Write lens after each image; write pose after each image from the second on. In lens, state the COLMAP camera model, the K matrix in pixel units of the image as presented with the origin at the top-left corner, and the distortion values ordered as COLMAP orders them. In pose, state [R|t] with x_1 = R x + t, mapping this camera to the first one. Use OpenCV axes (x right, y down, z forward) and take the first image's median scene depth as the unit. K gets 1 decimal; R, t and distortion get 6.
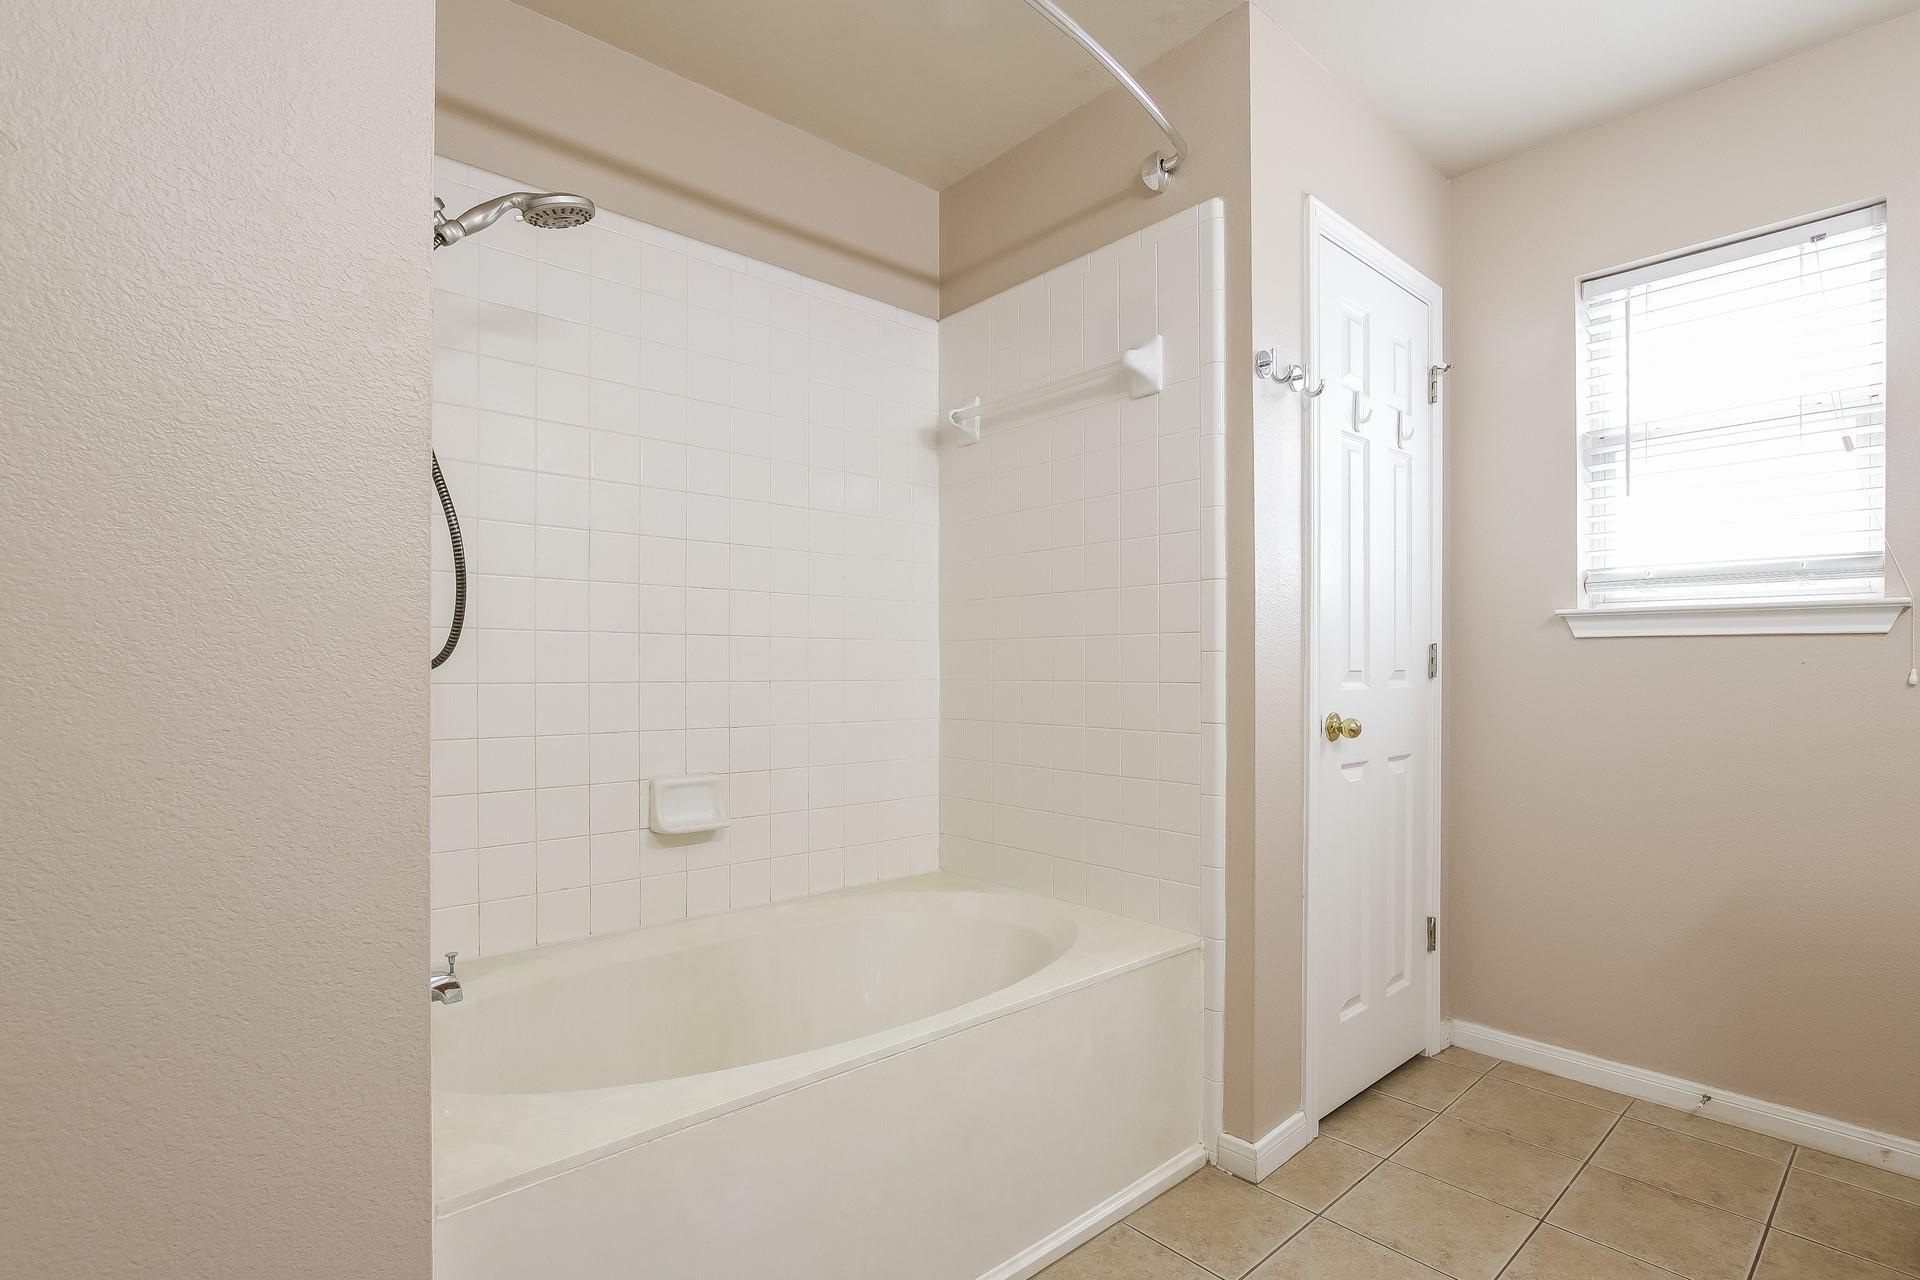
lens RADIAL K [[928.9, 0, 964.2], [0, 928.9, 666.3], [0, 0, 1]] dist [-0.017375, 0.004863]
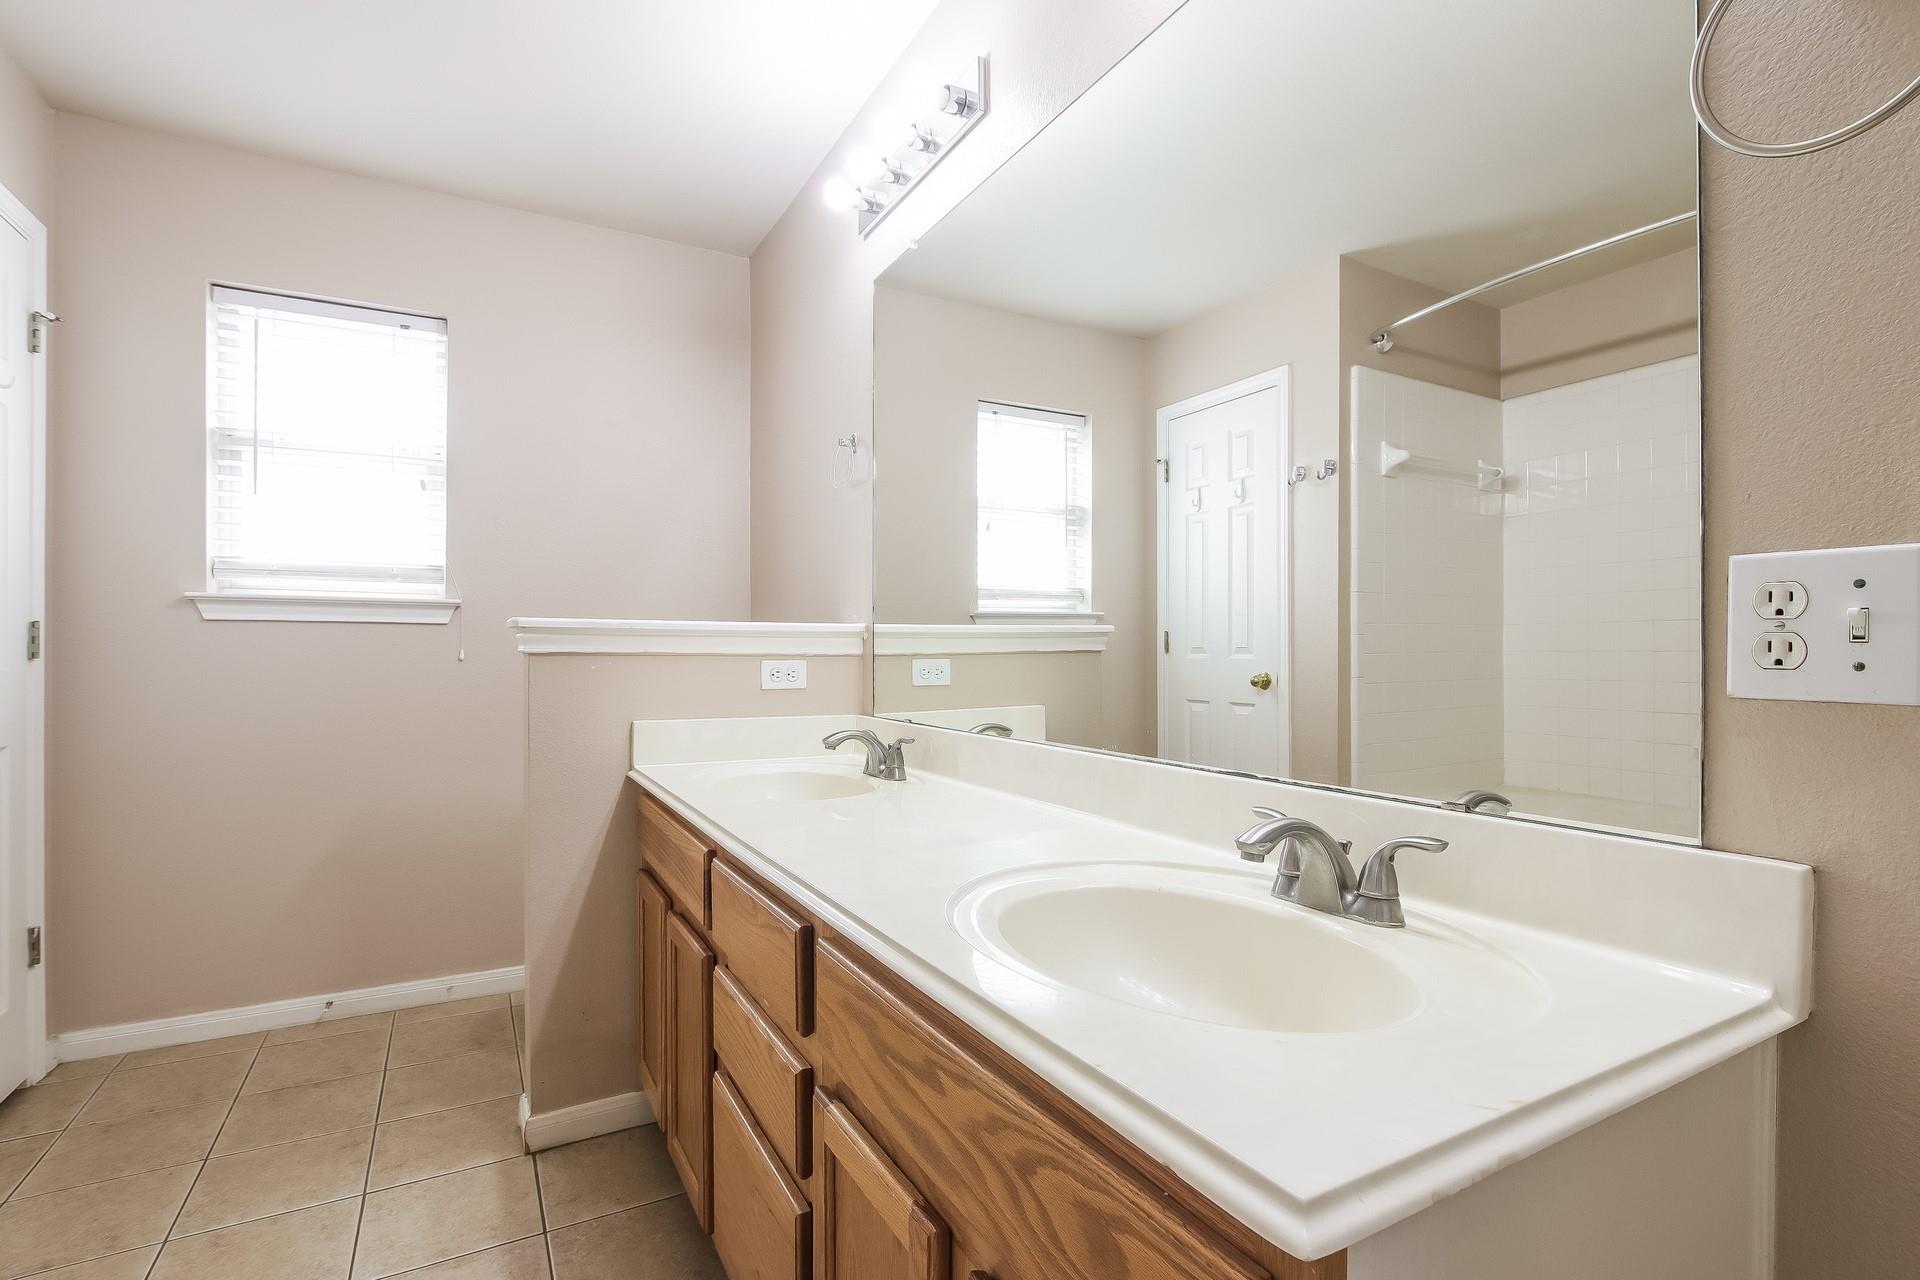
lens RADIAL K [[928.9, 0, 964.2], [0, 928.9, 666.3], [0, 0, 1]] dist [-0.017375, 0.004863]
pose [[0.232536, -0.014066, 0.972486, -0.162332], [0.001024, 0.999898, 0.014217, 0.008304], [-0.972587, -0.002311, 0.232527, -0.090902]]
